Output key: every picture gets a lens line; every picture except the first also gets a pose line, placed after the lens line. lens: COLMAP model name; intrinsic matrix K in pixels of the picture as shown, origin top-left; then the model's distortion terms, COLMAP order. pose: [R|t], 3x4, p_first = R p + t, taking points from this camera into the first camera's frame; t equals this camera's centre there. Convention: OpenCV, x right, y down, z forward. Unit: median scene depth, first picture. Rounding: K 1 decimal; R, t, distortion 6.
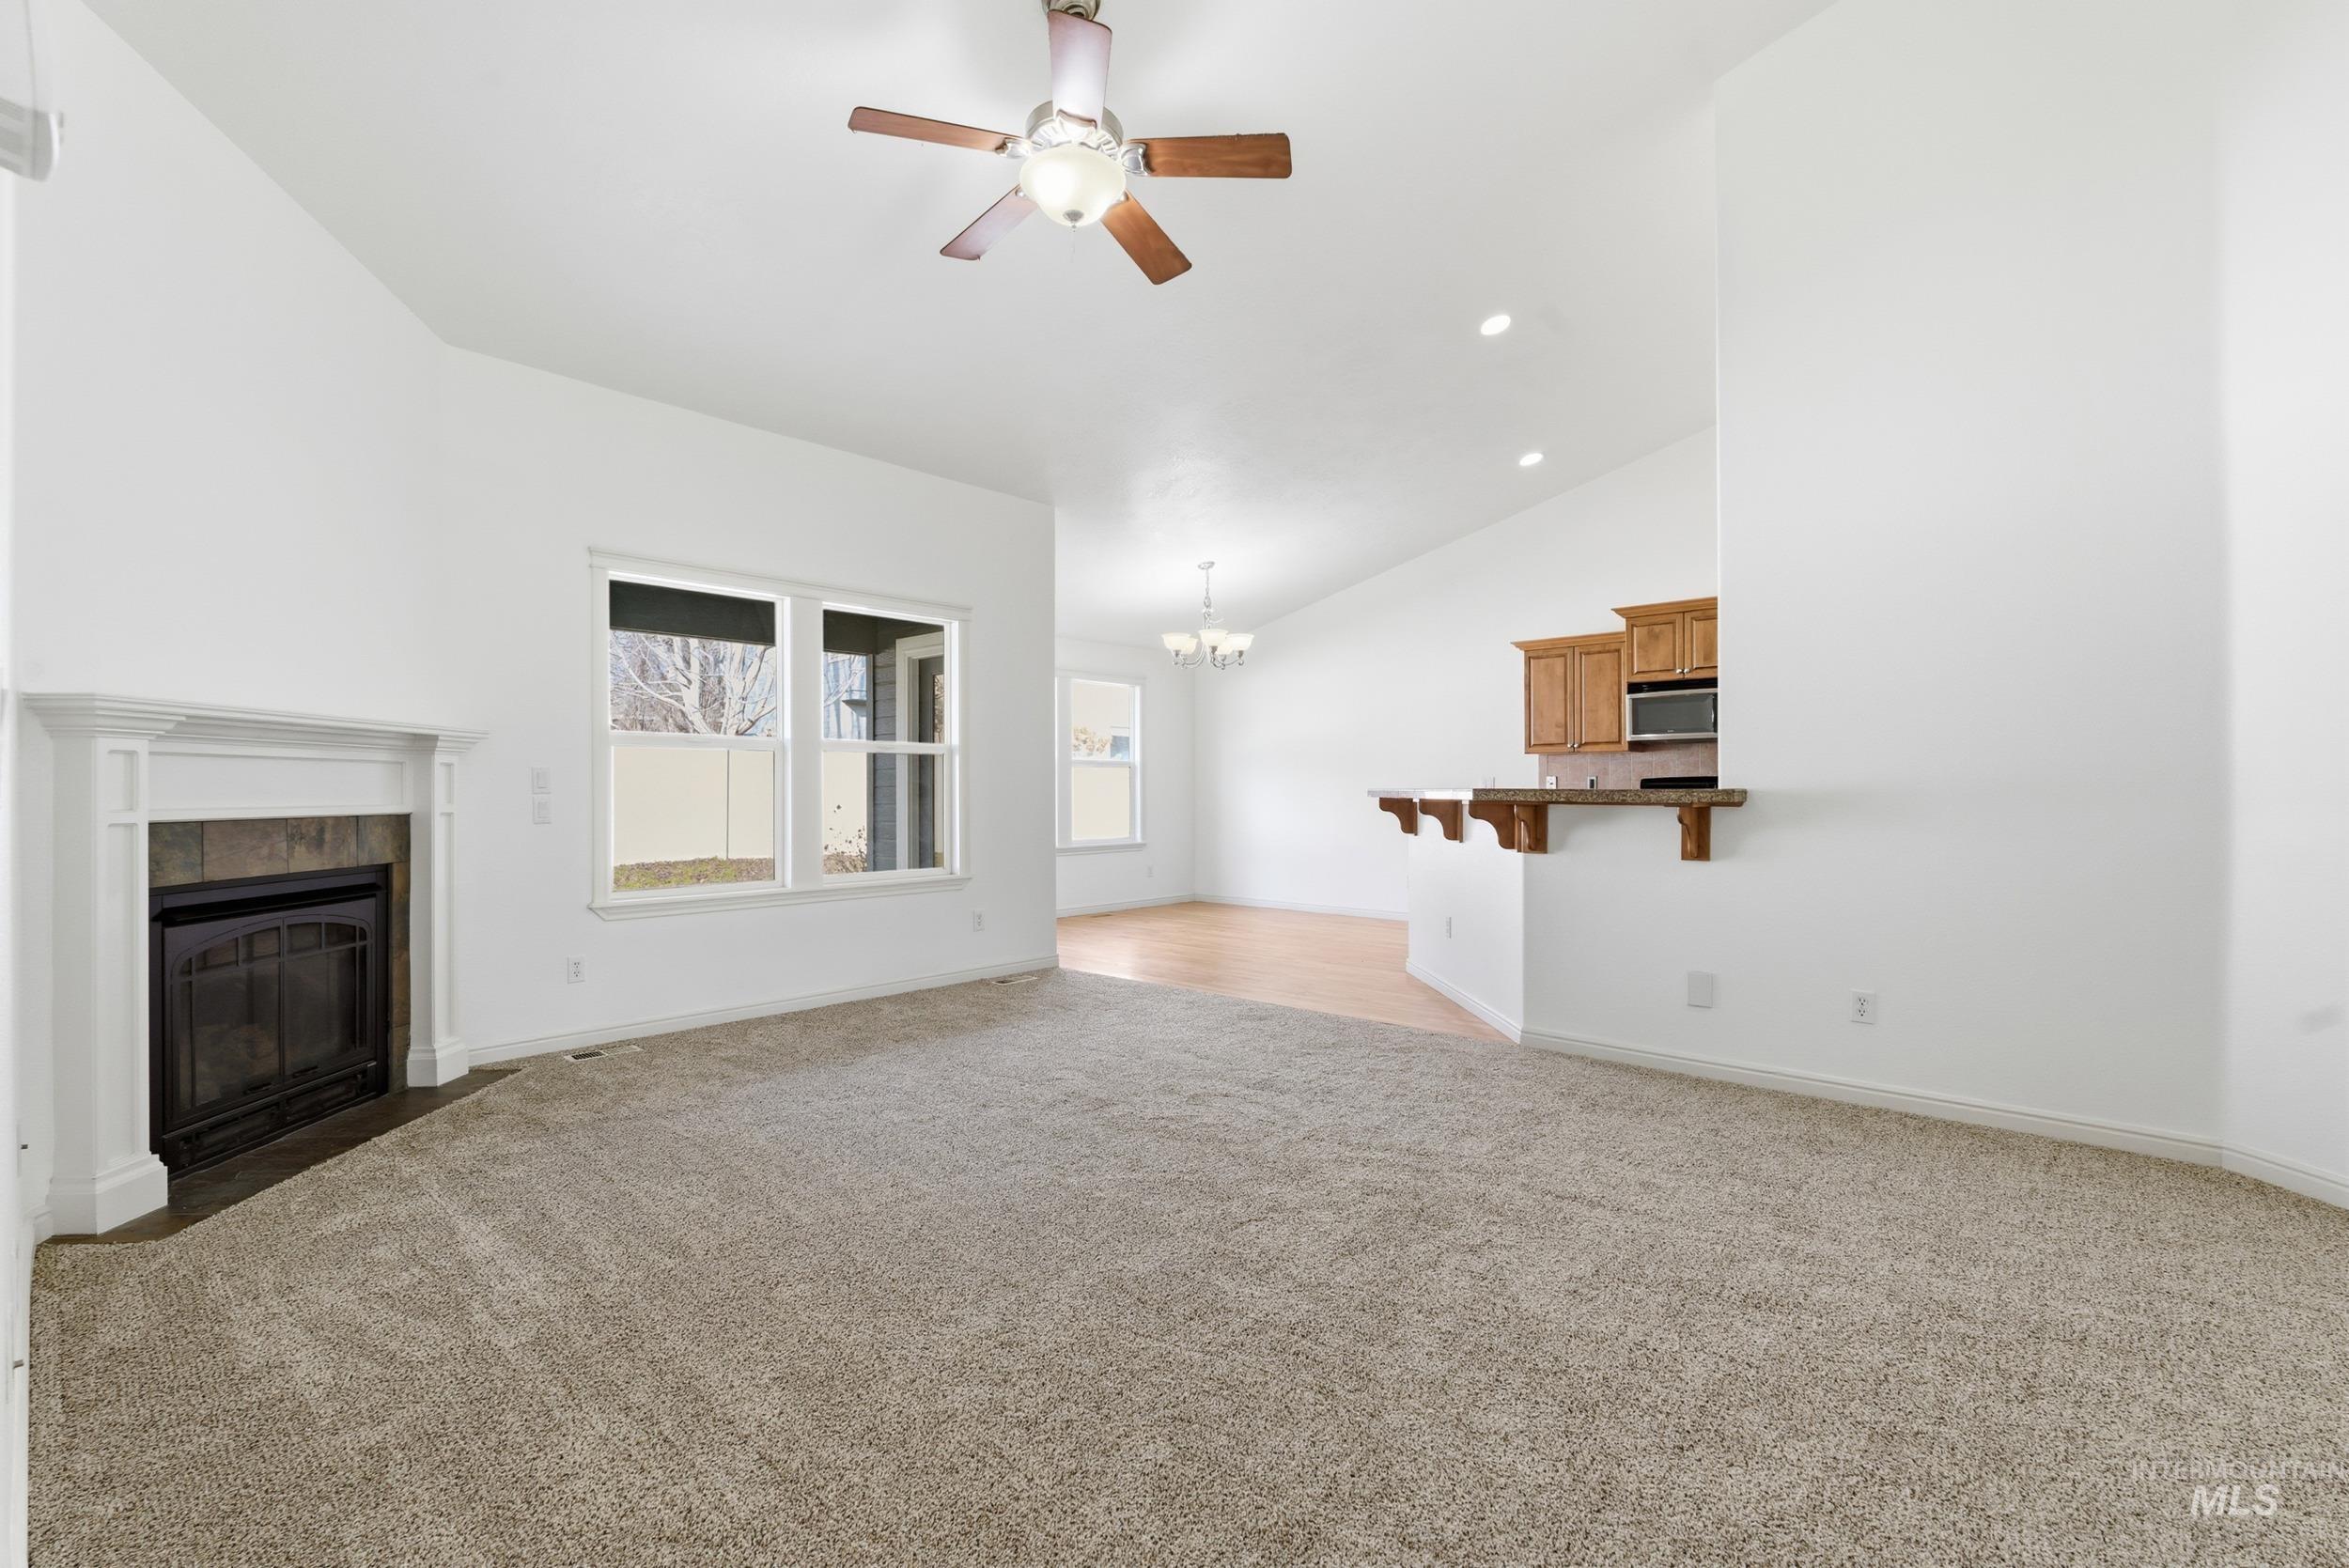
lens RADIAL K [[1041.1, 0, 1174.5], [0, 1041.1, 779.4], [0, 0, 1]] dist [-0.006776, 0.001643]
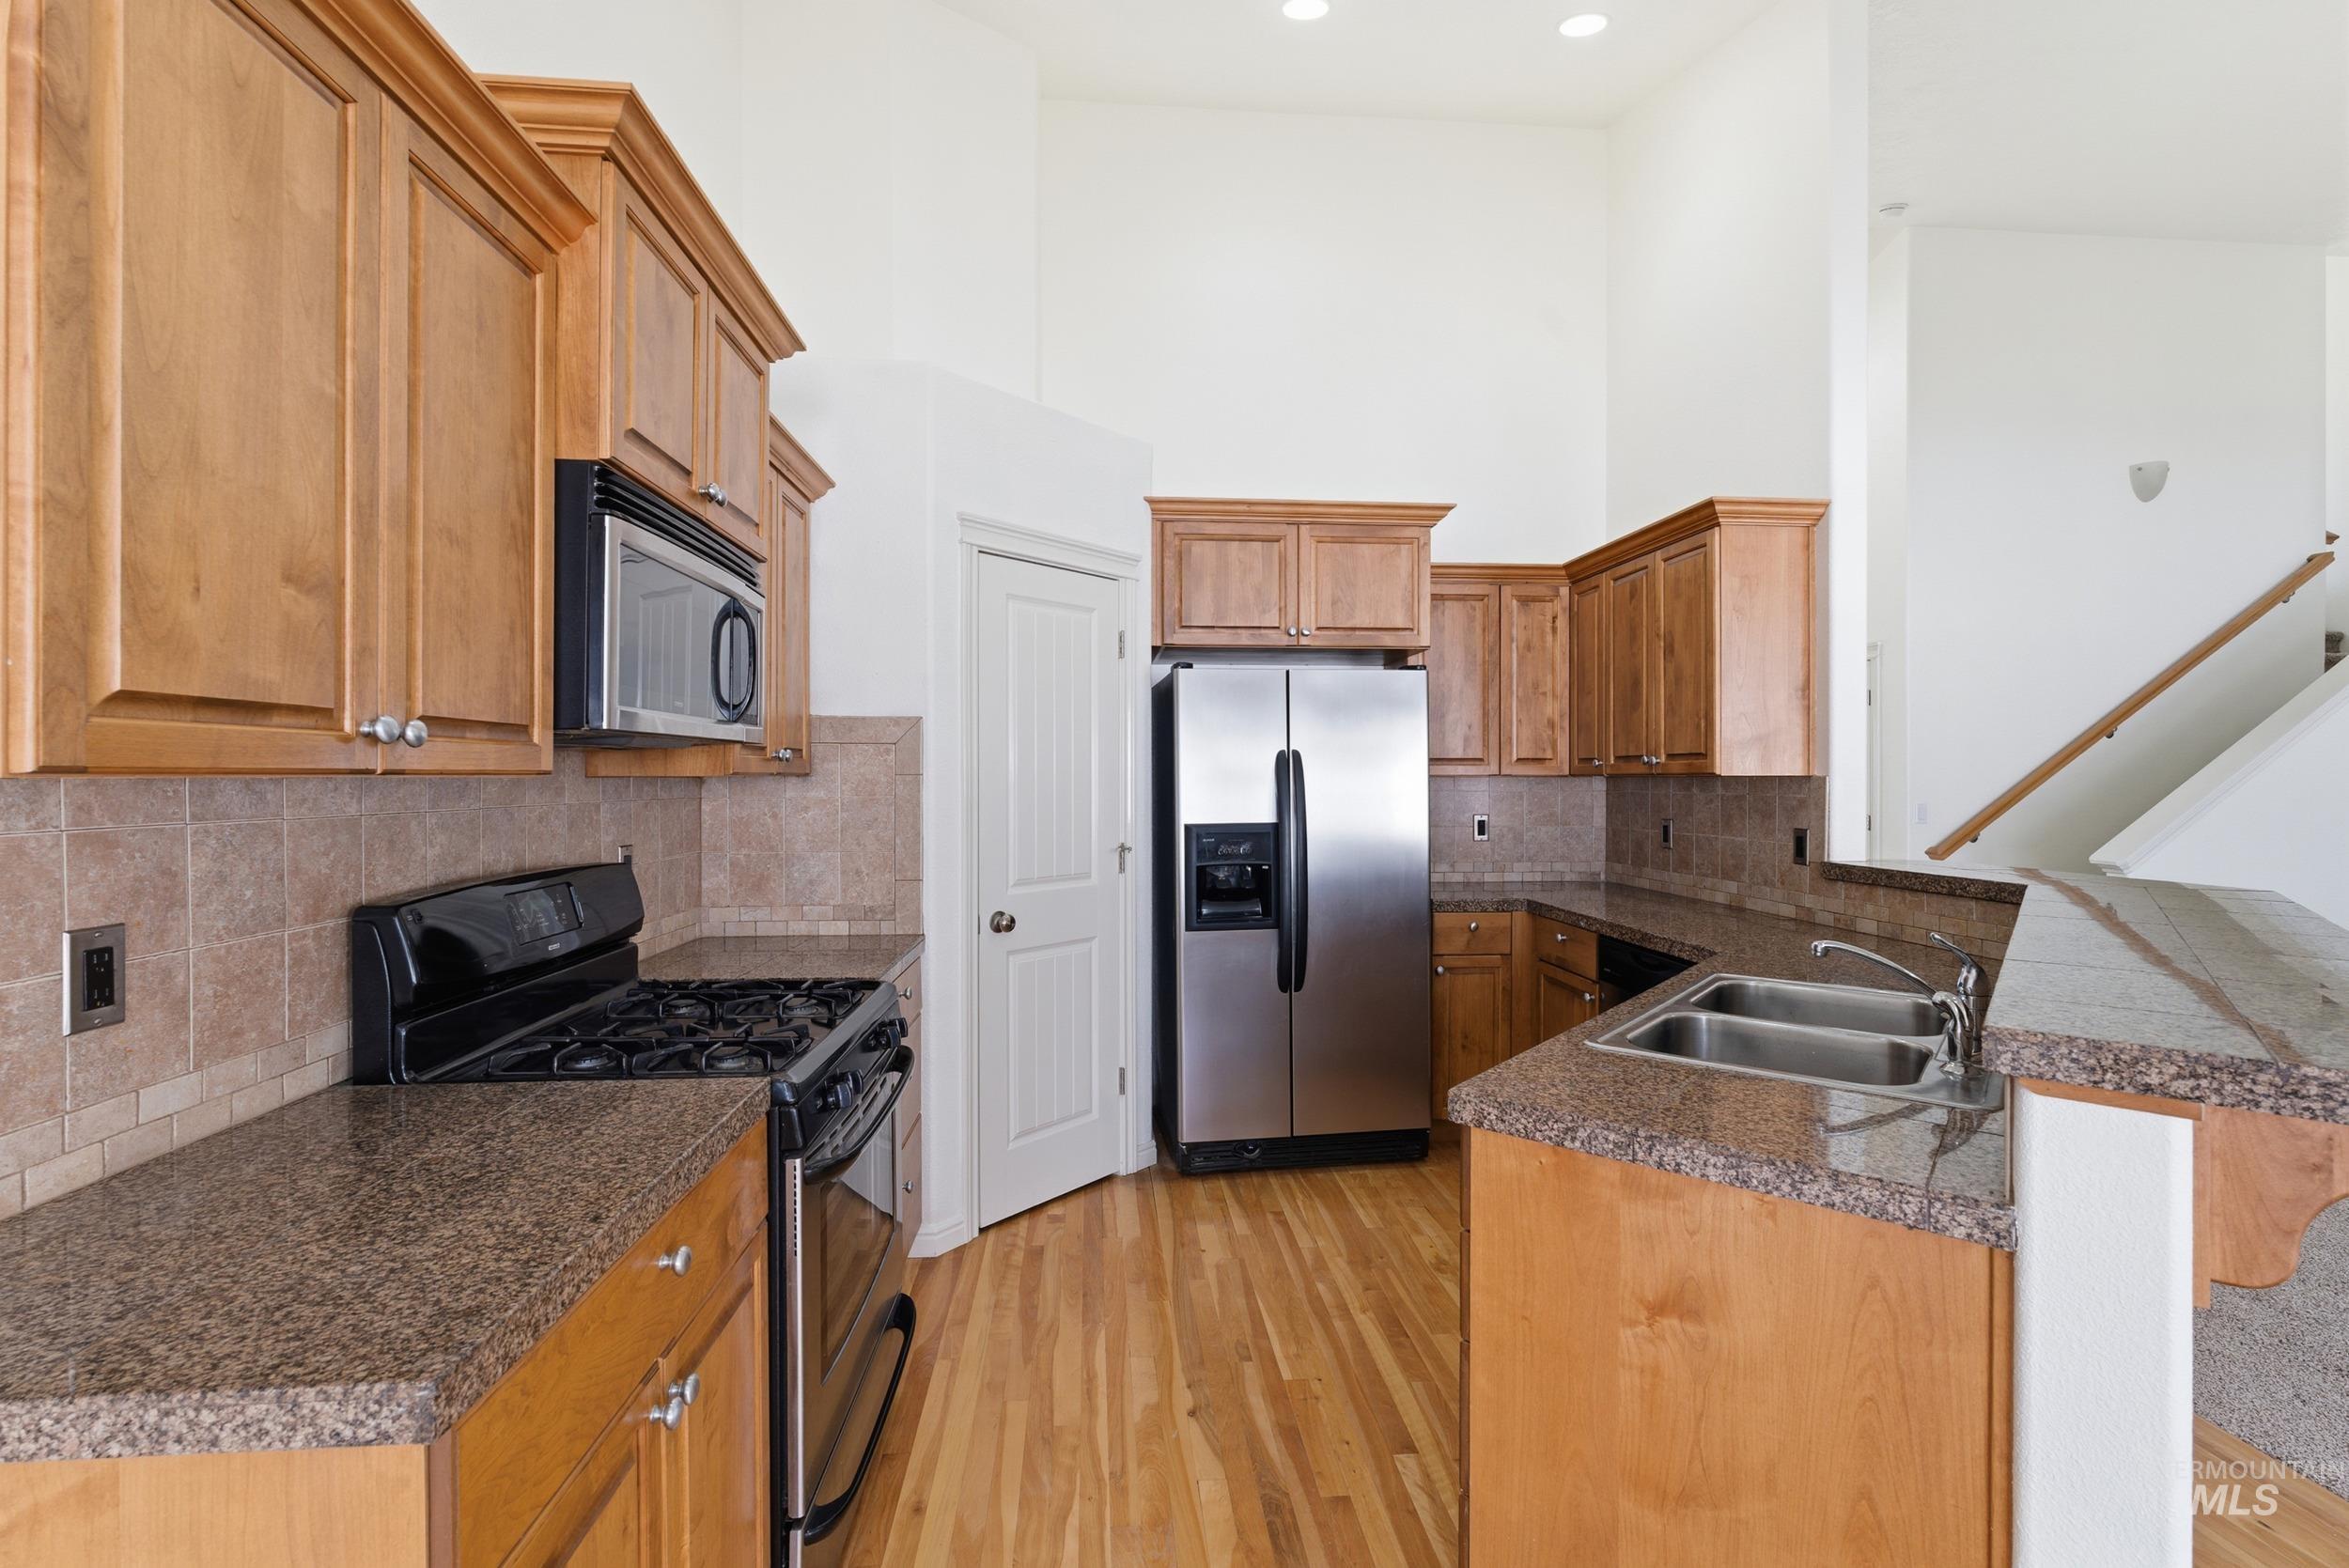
lens RADIAL K [[1041.1, 0, 1174.5], [0, 1041.1, 779.4], [0, 0, 1]] dist [-0.006776, 0.001643]
pose [[-0.728426, -0.002620, 0.685120, 0.376662], [-0.006649, 0.999973, -0.003245, -0.047481], [-0.685093, -0.006919, -0.728423, 2.029345]]
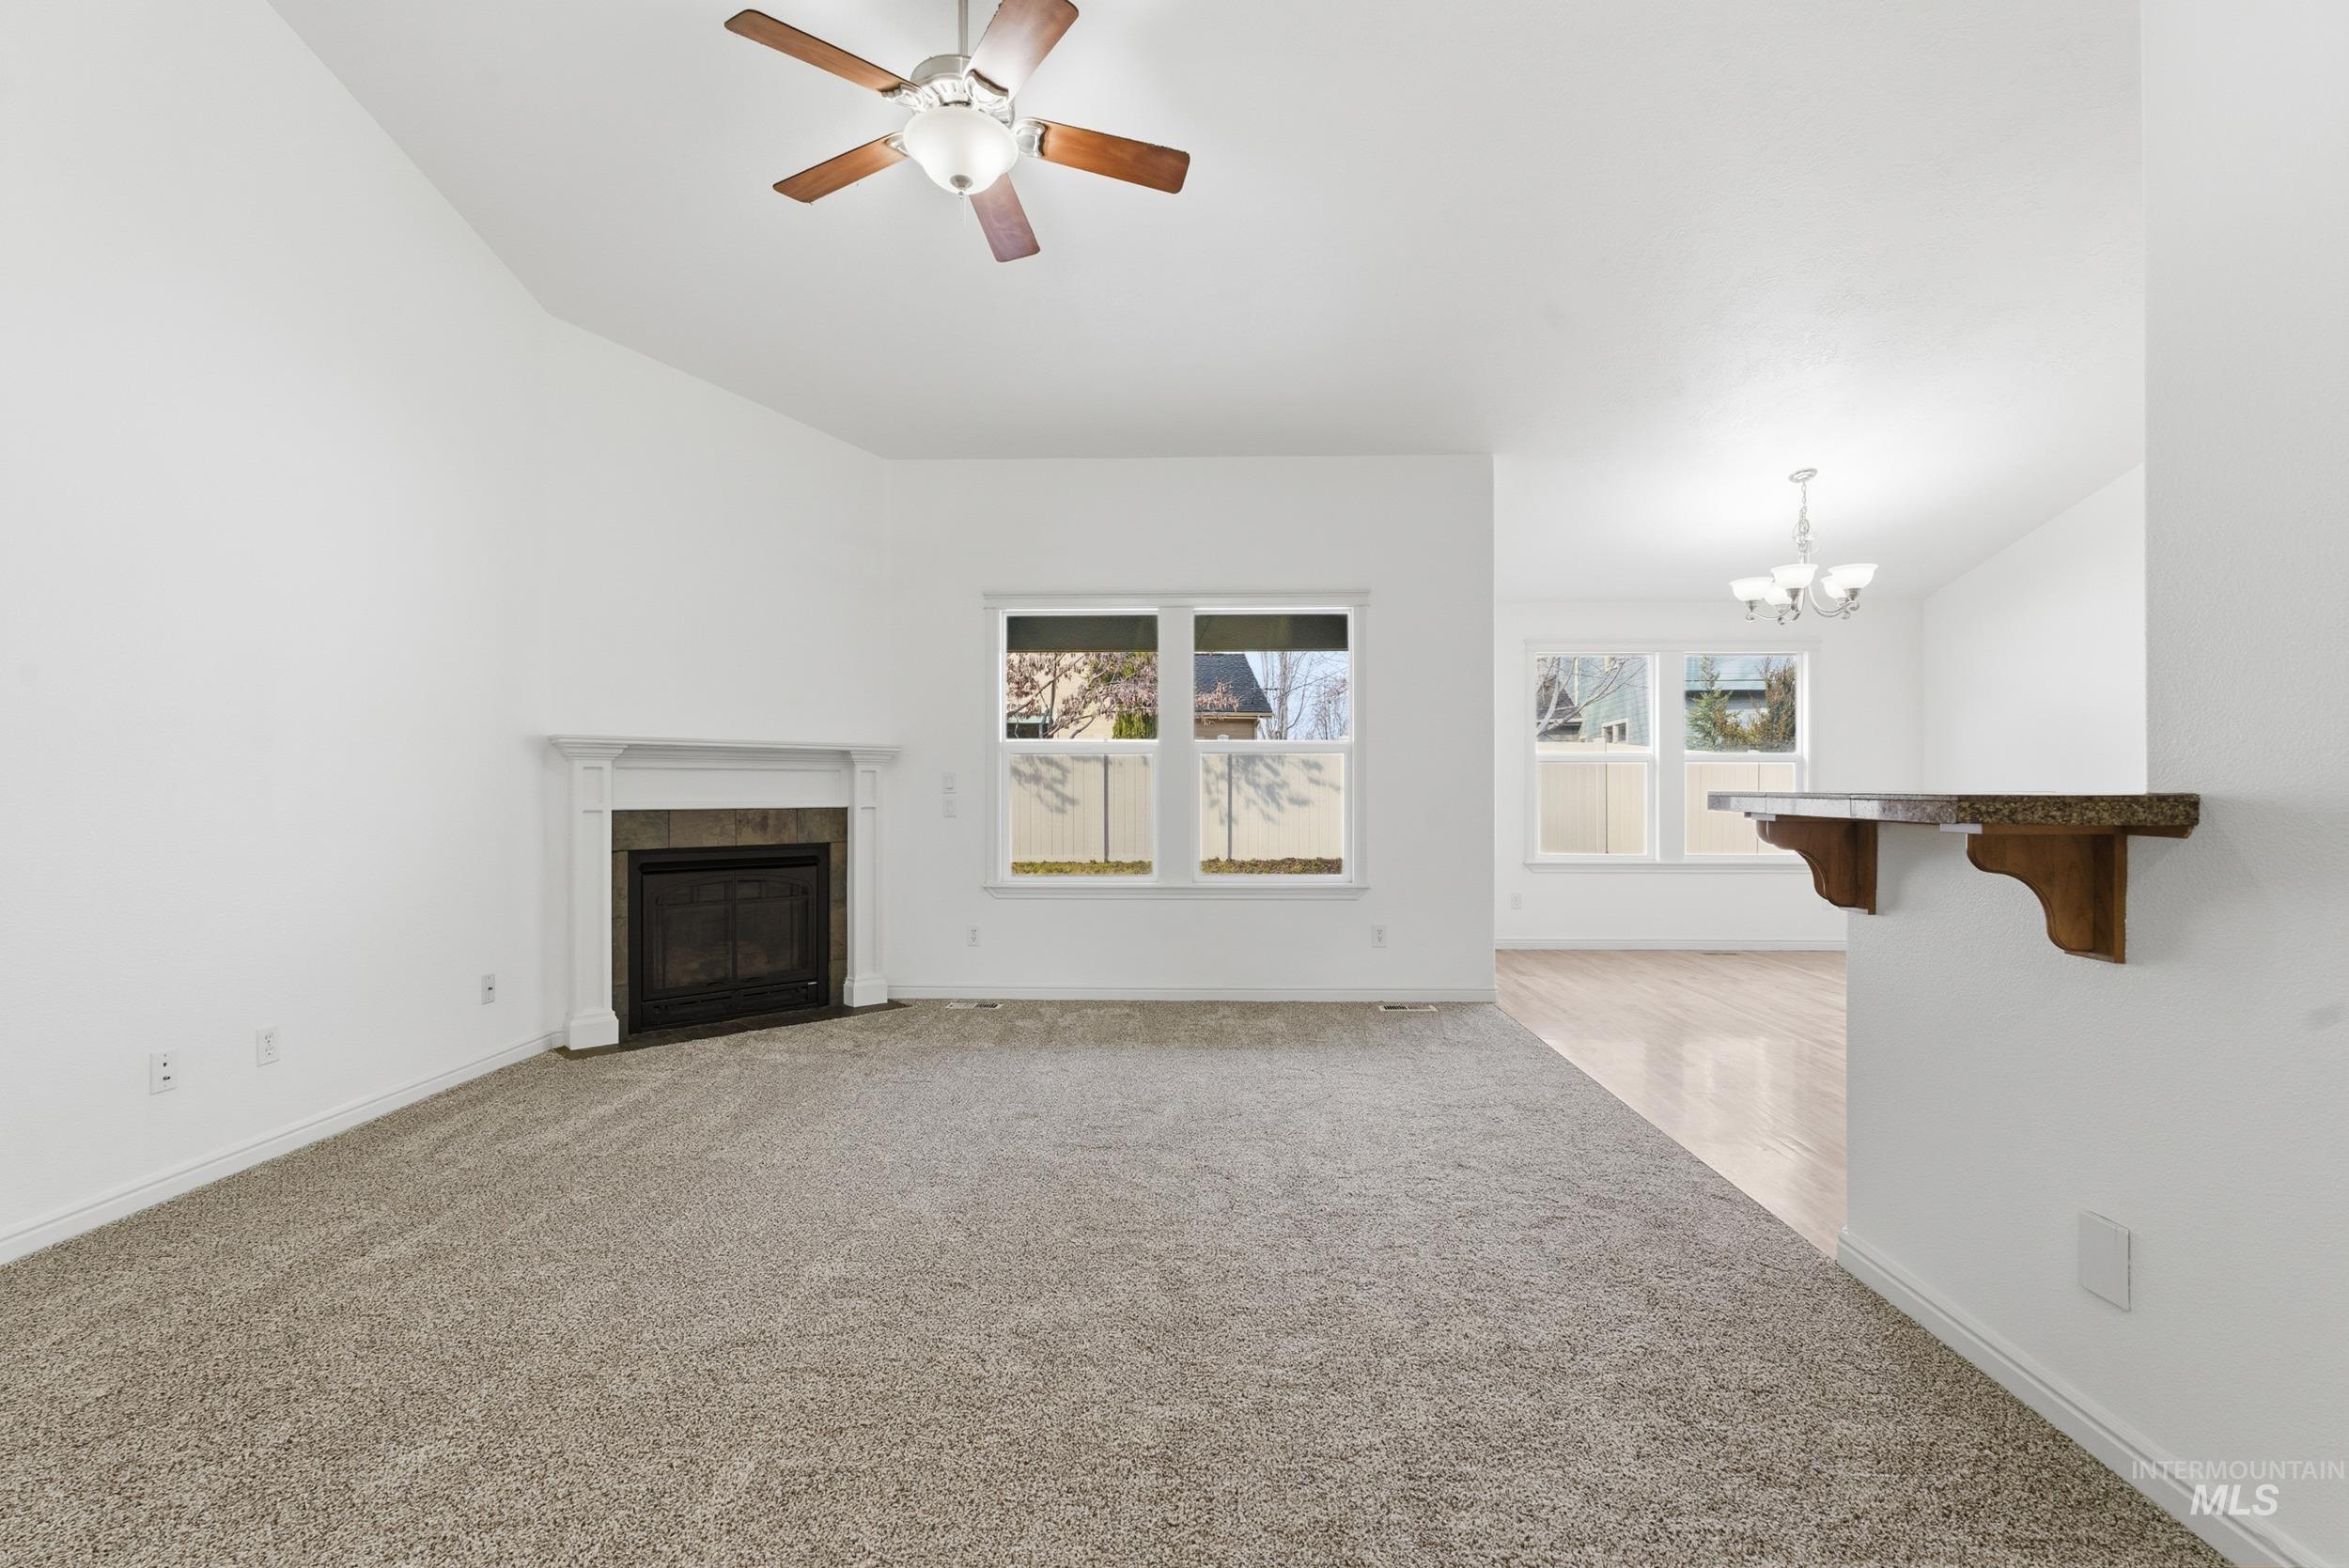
lens RADIAL K [[1048.0, 0, 1179.1], [0, 1048.0, 793.0], [0, 0, 1]] dist [-0.004597, 0.000130]
pose [[0.650359, 0.003801, -0.759617, 0.622758], [0.006805, 0.999918, 0.010829, 0.001734], [0.759596, -0.012212, 0.650280, 0.436700]]
